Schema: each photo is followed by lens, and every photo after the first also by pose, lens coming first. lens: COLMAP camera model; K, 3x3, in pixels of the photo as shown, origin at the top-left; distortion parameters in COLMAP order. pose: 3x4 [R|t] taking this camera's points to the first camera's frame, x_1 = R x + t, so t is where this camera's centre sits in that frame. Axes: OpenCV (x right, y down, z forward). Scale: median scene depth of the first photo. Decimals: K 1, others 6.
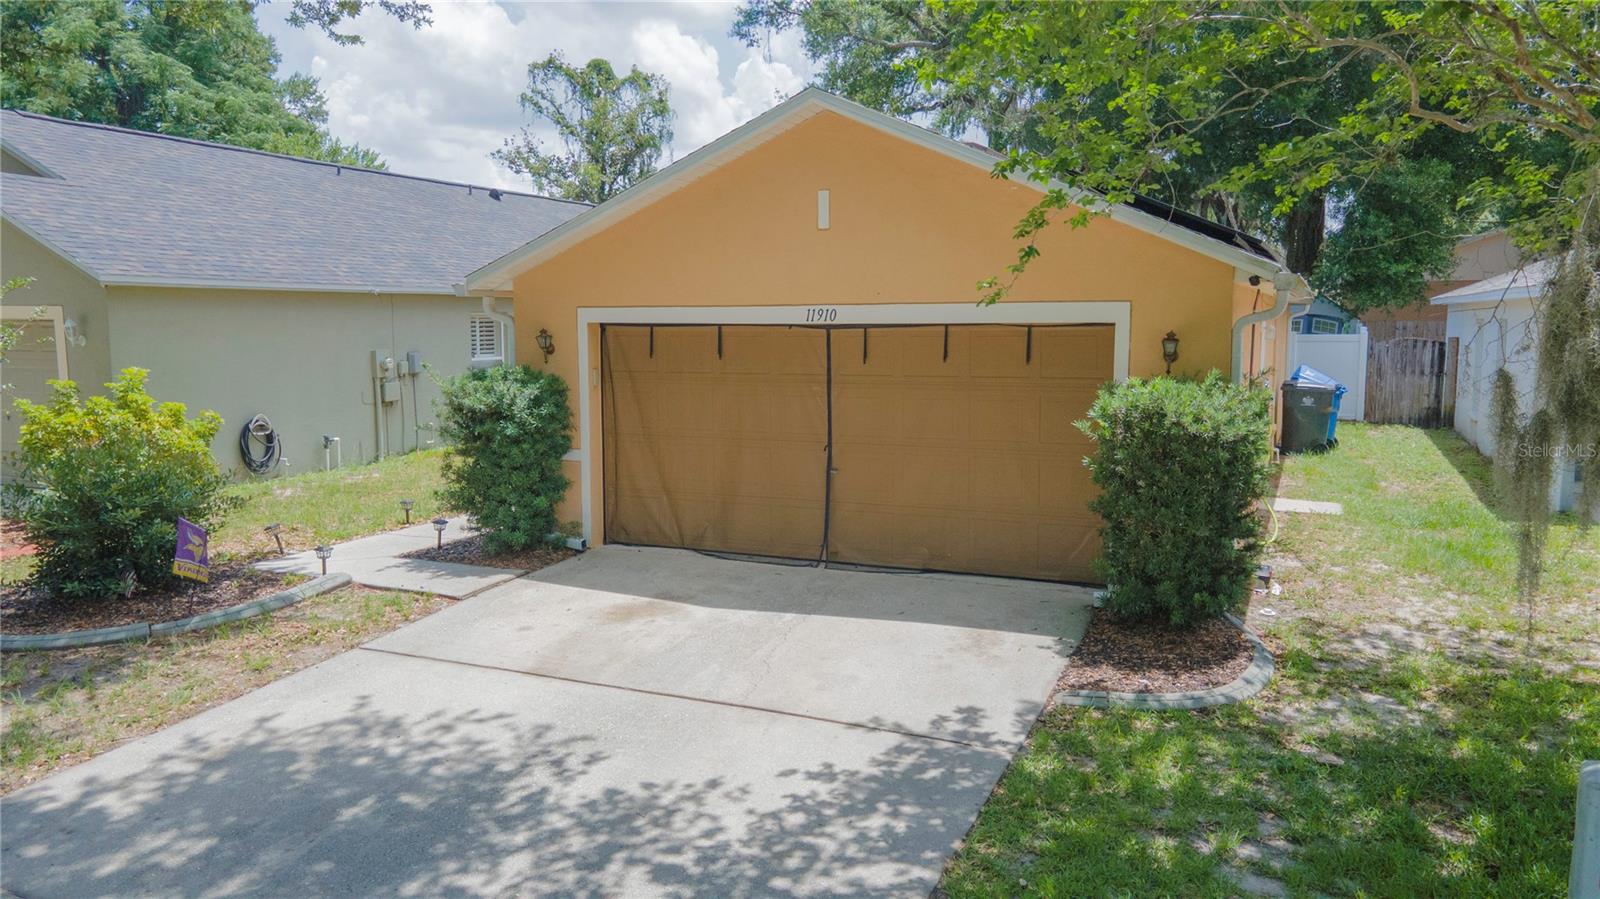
lens RADIAL K [[1162.5, 0, 800.0], [0, 1162.5, 449.5], [0, 0, 1]] dist [0.026782, 0.034227]
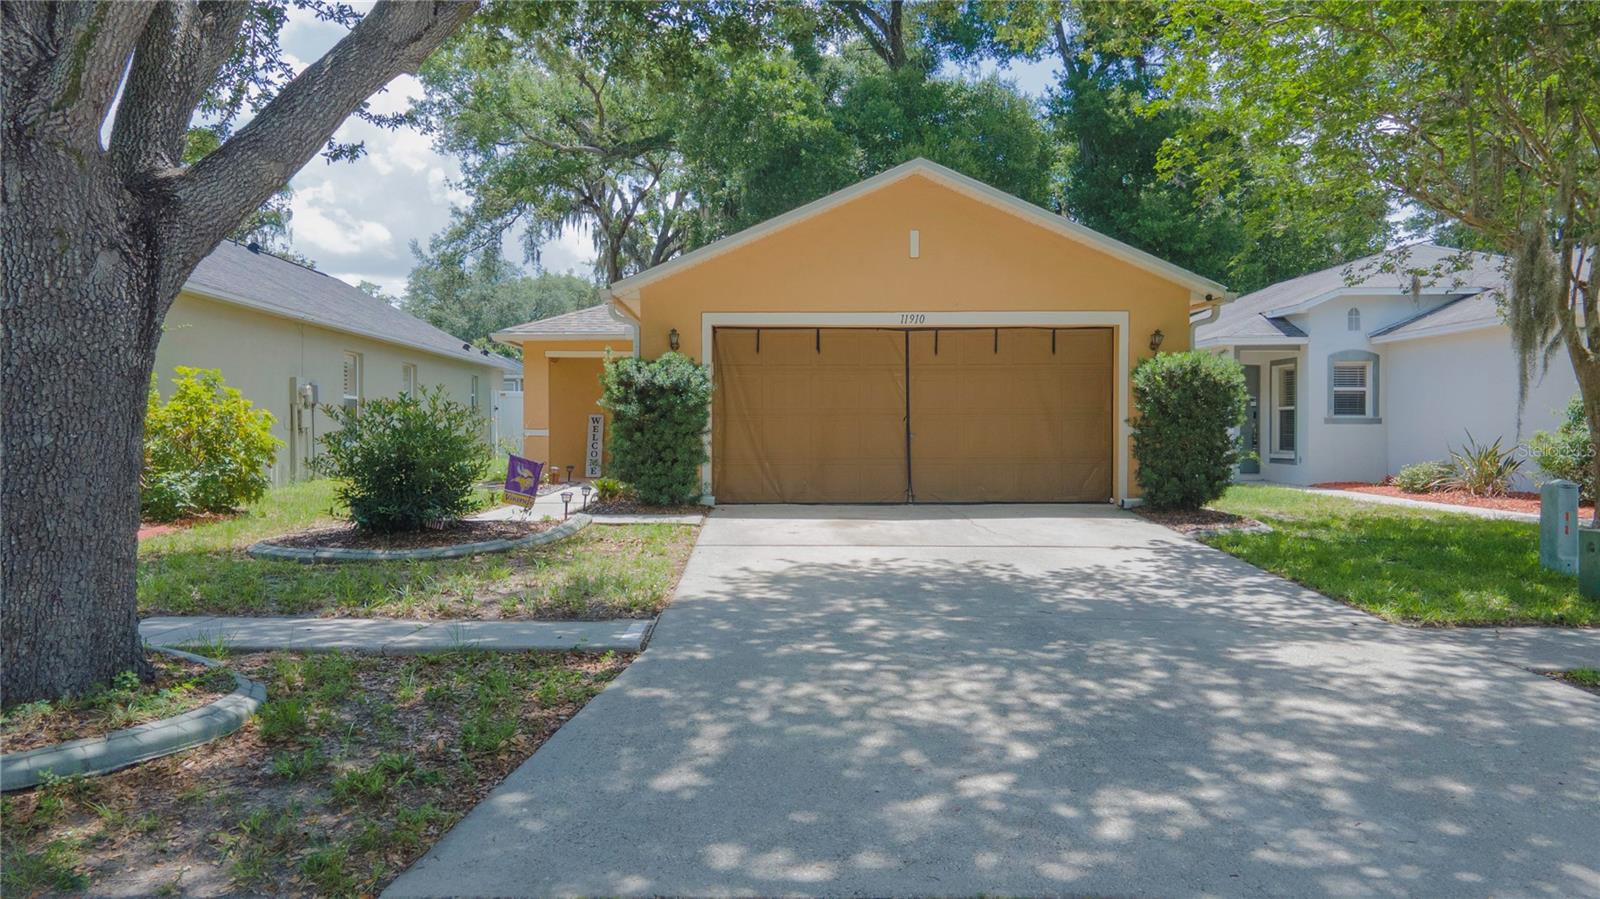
lens RADIAL K [[1162.5, 0, 800.0], [0, 1162.5, 449.5], [0, 0, 1]] dist [0.026782, 0.034227]
pose [[0.902881, -0.003804, 0.429874, -0.704051], [0.047308, 0.994767, -0.090560, 0.158769], [-0.427280, 0.102101, 0.898336, -0.168923]]
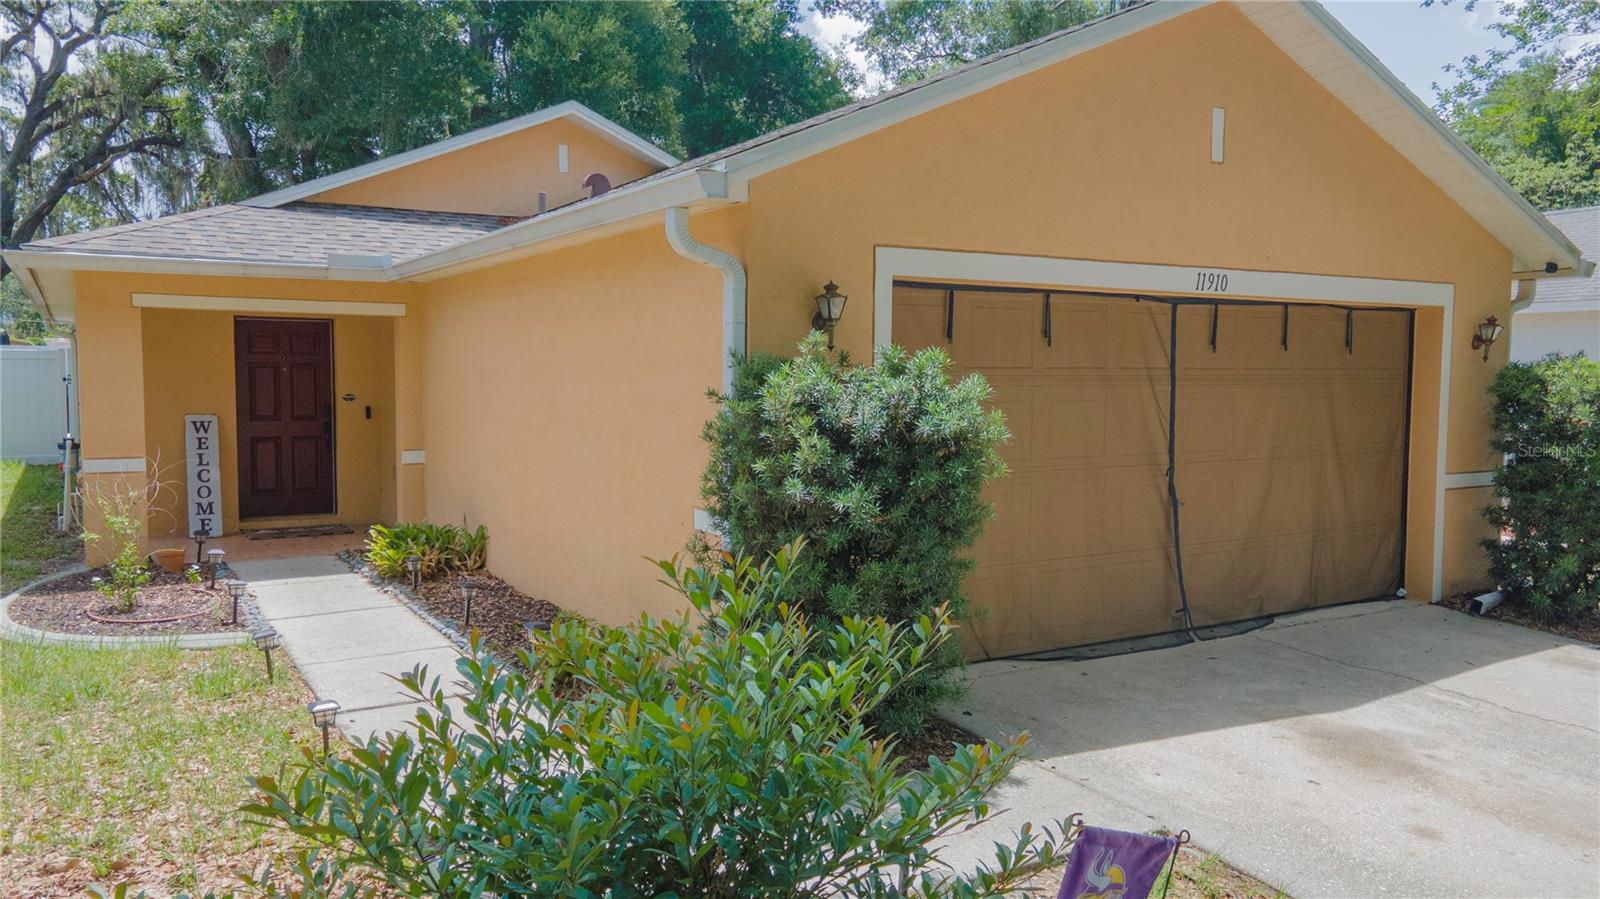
lens RADIAL K [[1162.5, 0, 800.0], [0, 1162.5, 449.5], [0, 0, 1]] dist [0.026782, 0.034227]
pose [[0.571151, -0.046430, 0.819531, -0.722614], [0.087305, 0.996172, -0.004408, -0.032932], [-0.816189, 0.074067, 0.573018, 0.812308]]
